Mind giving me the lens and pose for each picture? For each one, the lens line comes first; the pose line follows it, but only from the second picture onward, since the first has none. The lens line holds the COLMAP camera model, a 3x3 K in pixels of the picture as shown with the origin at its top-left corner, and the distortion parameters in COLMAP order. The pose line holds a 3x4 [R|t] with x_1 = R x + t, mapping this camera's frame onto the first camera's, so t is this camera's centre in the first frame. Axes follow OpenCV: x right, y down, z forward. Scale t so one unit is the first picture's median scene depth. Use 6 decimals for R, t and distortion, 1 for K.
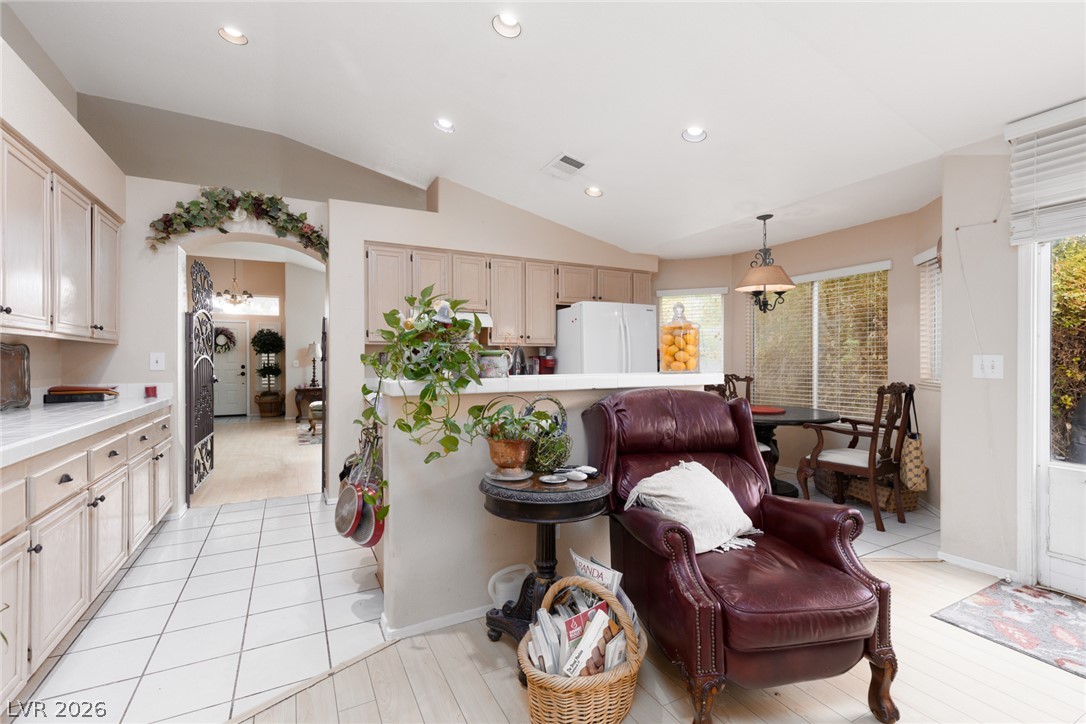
lens RADIAL K [[484.3, 0, 549.4], [0, 484.3, 359.9], [0, 0, 1]] dist [0.004692, 0.000084]
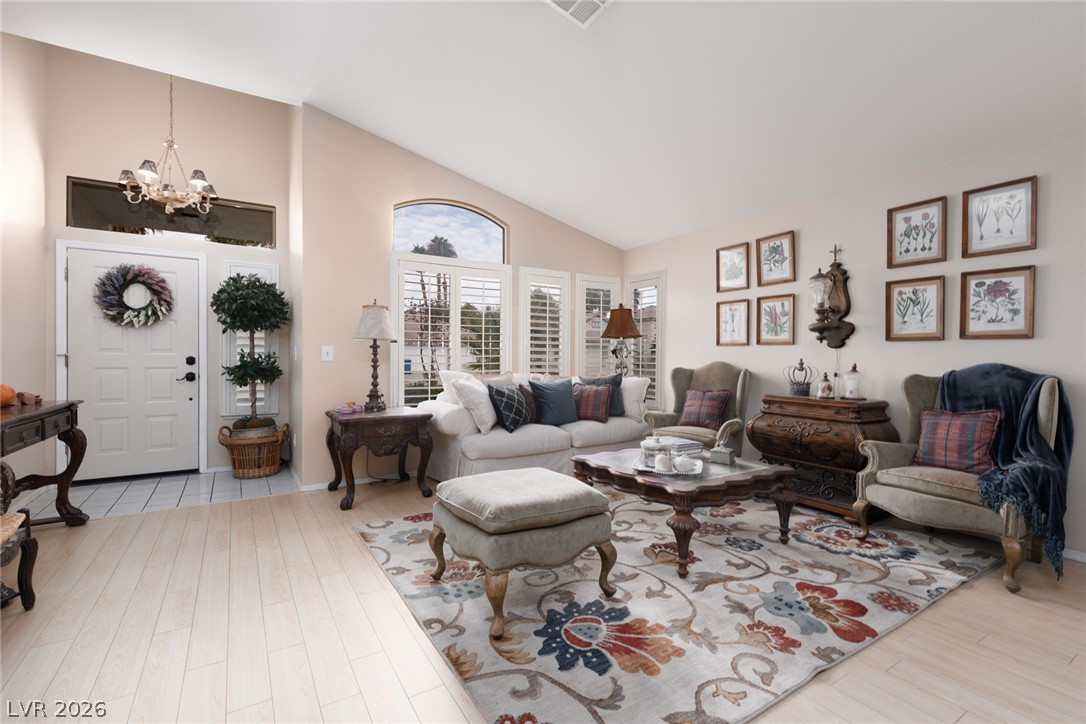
lens RADIAL K [[484.3, 0, 549.4], [0, 484.3, 359.9], [0, 0, 1]] dist [0.004692, 0.000084]
pose [[0.996620, 0.007100, 0.081840, -0.901436], [-0.007704, 0.999945, 0.007070, 0.020644], [-0.081786, -0.007677, 0.996620, 1.404084]]
